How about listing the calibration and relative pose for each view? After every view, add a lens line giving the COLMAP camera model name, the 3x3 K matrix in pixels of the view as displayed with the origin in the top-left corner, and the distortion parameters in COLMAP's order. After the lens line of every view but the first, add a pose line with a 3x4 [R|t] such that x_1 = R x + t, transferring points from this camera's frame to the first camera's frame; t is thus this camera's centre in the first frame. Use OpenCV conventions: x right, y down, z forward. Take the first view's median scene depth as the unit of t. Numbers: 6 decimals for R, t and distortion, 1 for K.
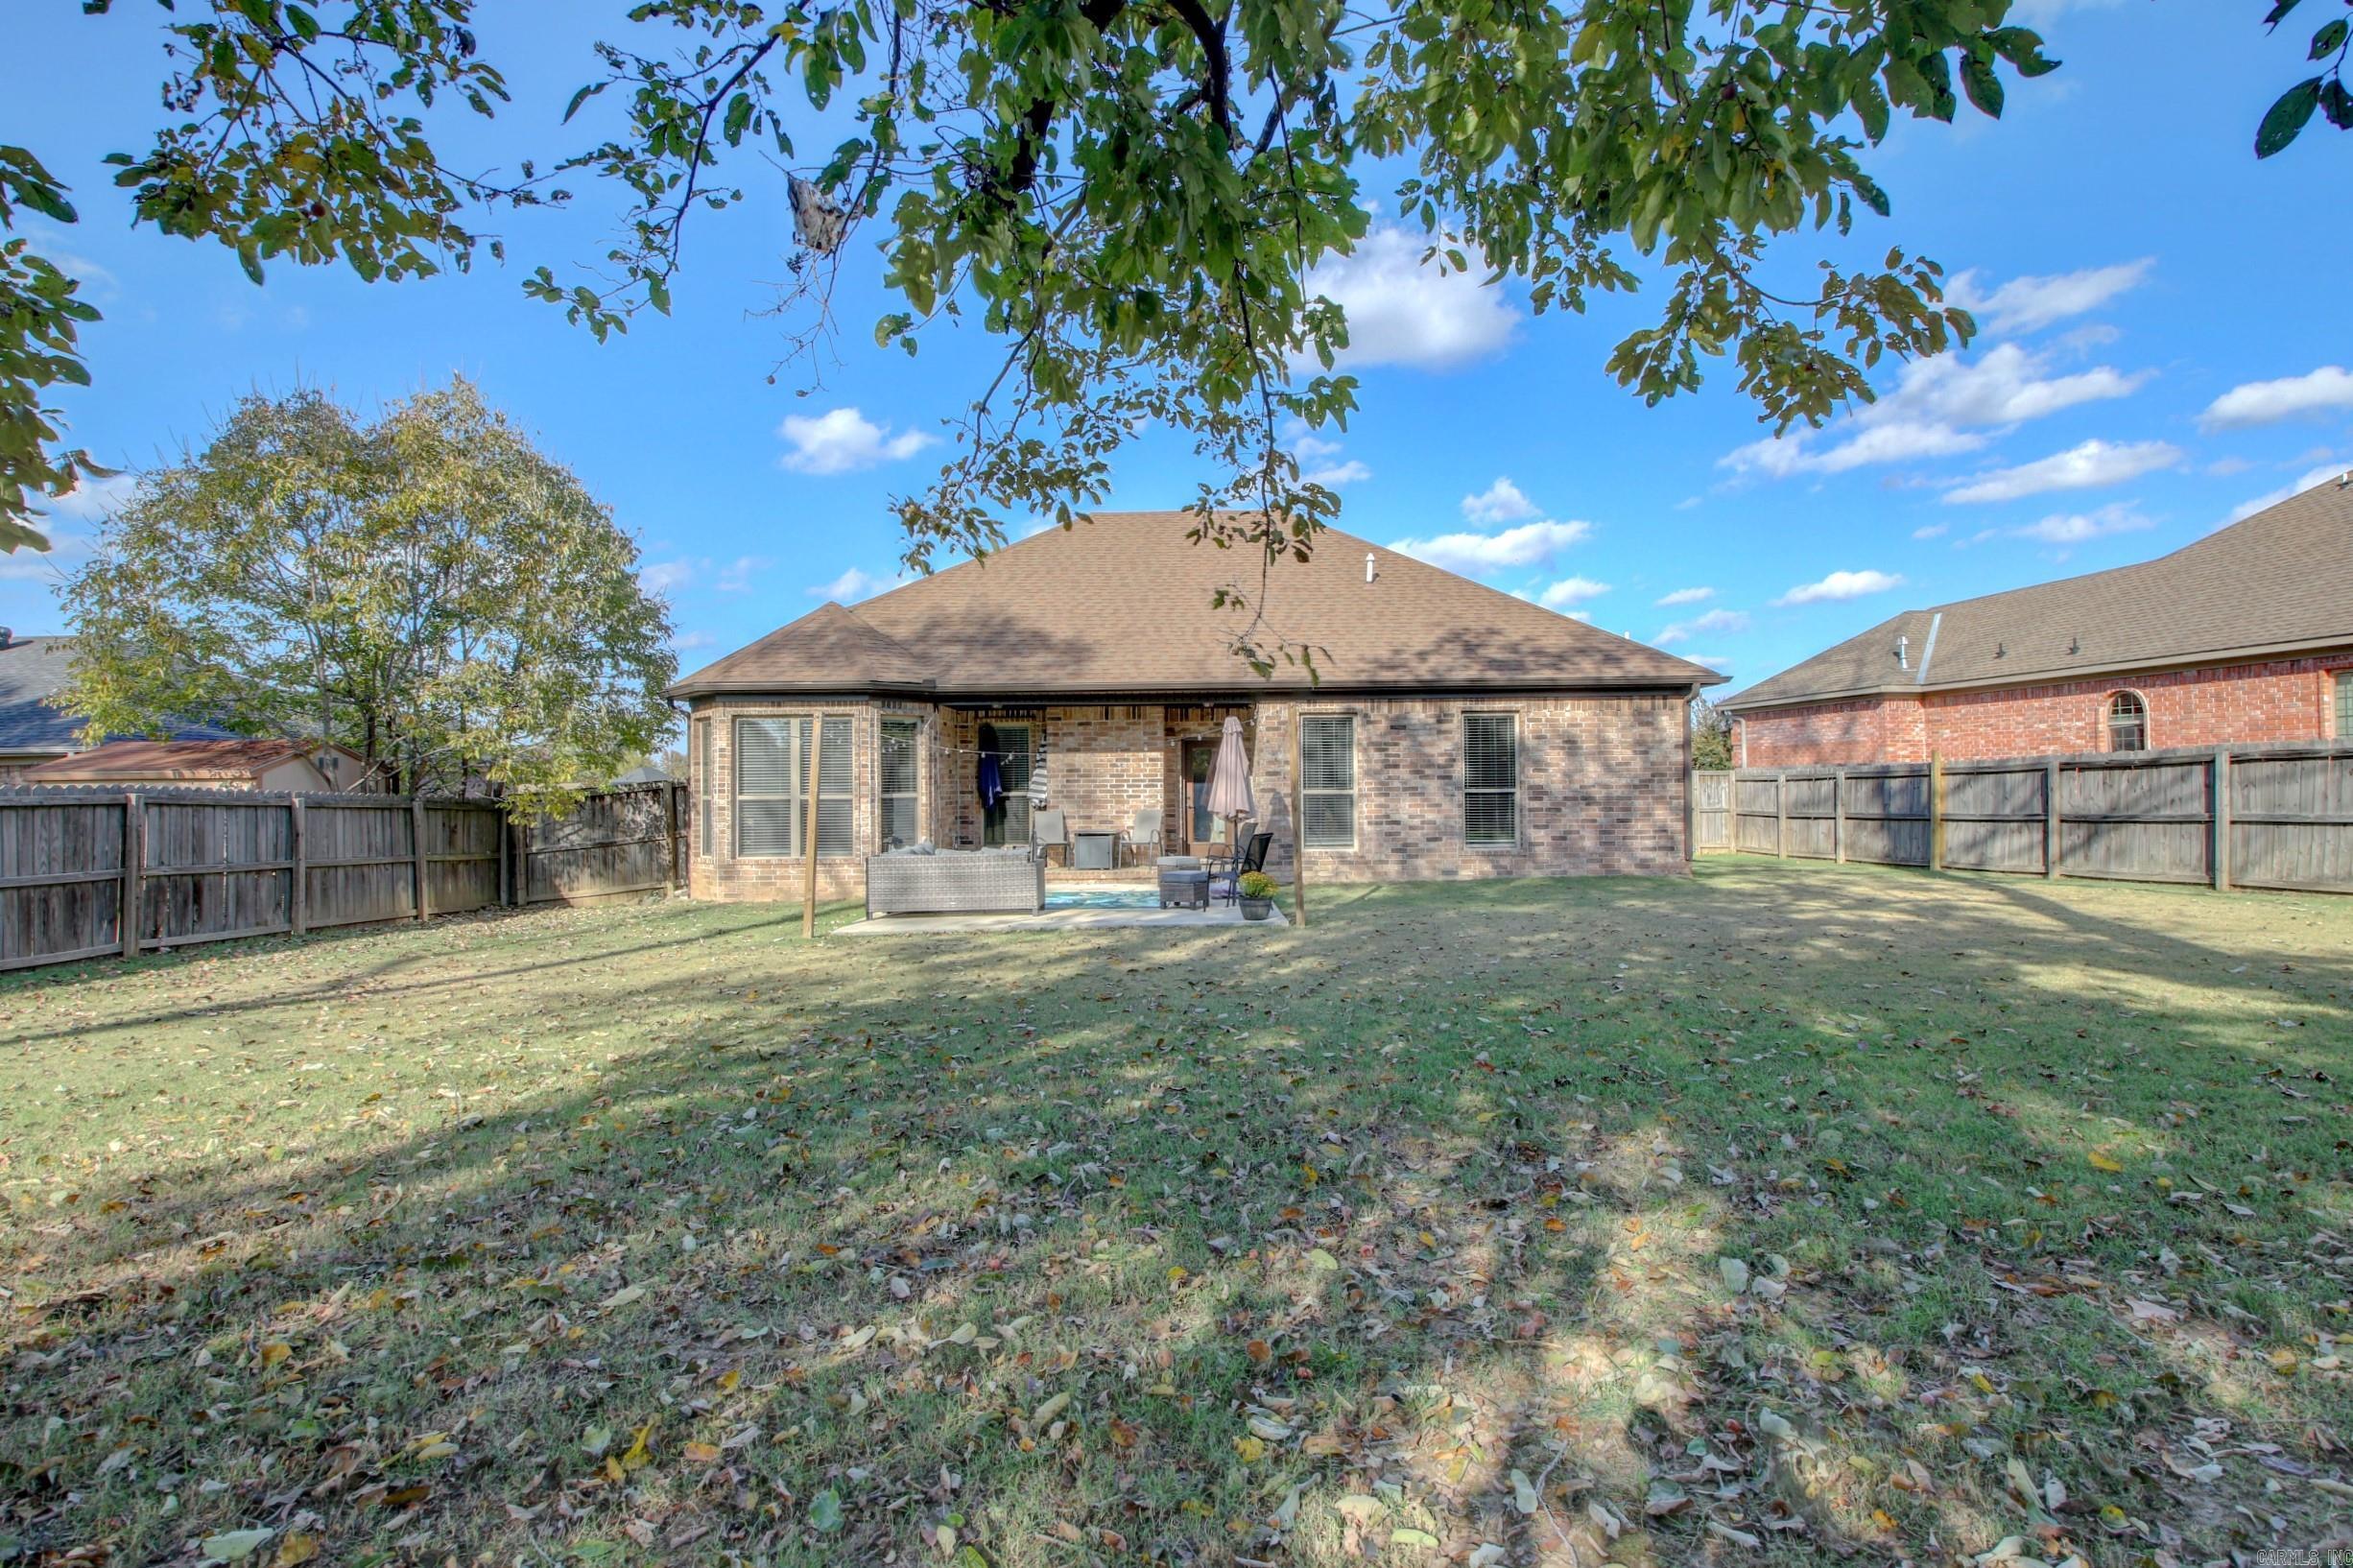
lens RADIAL K [[1101.9, 0, 1178.1], [0, 1101.9, 777.5], [0, 0, 1]] dist [0.006525, -0.020381]
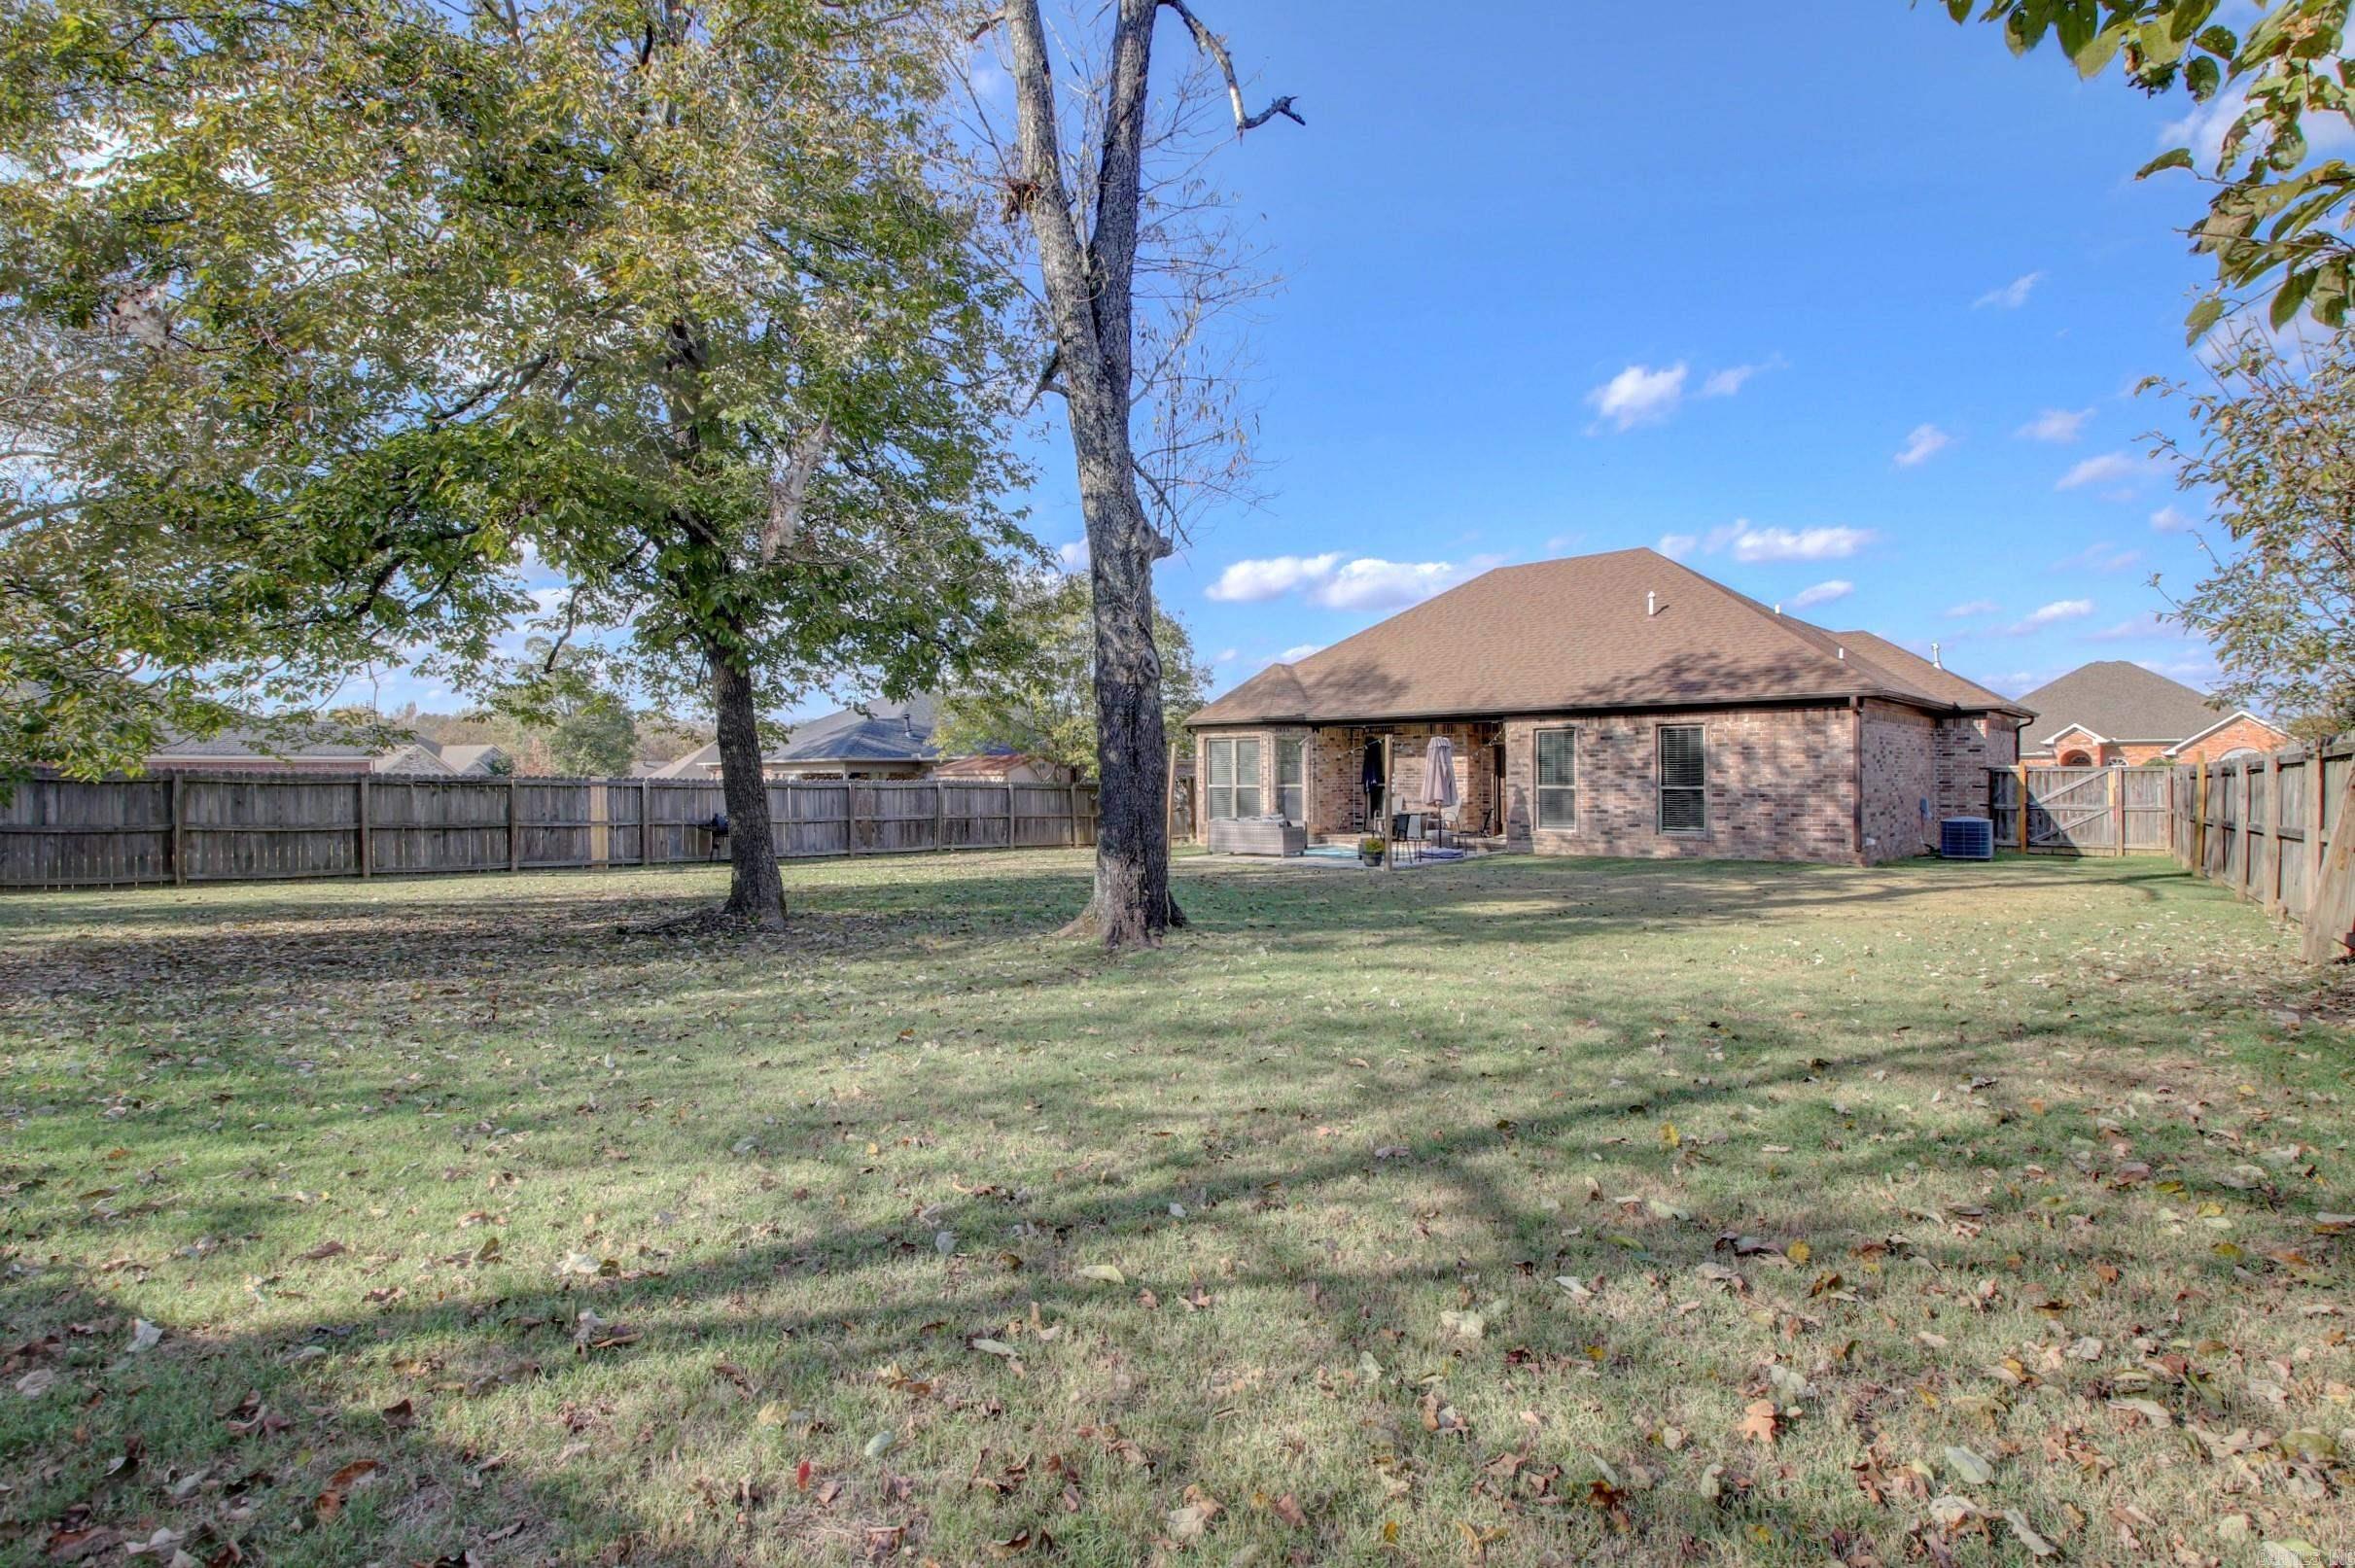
lens RADIAL K [[1102.7, 0, 1175.3], [0, 1102.7, 781.3], [0, 0, 1]] dist [0.006525, -0.020381]
pose [[0.744232, 0.010414, -0.667840, 0.693185], [0.005194, 0.999758, 0.021378, -0.025620], [0.667901, -0.019379, 0.743998, -0.309460]]
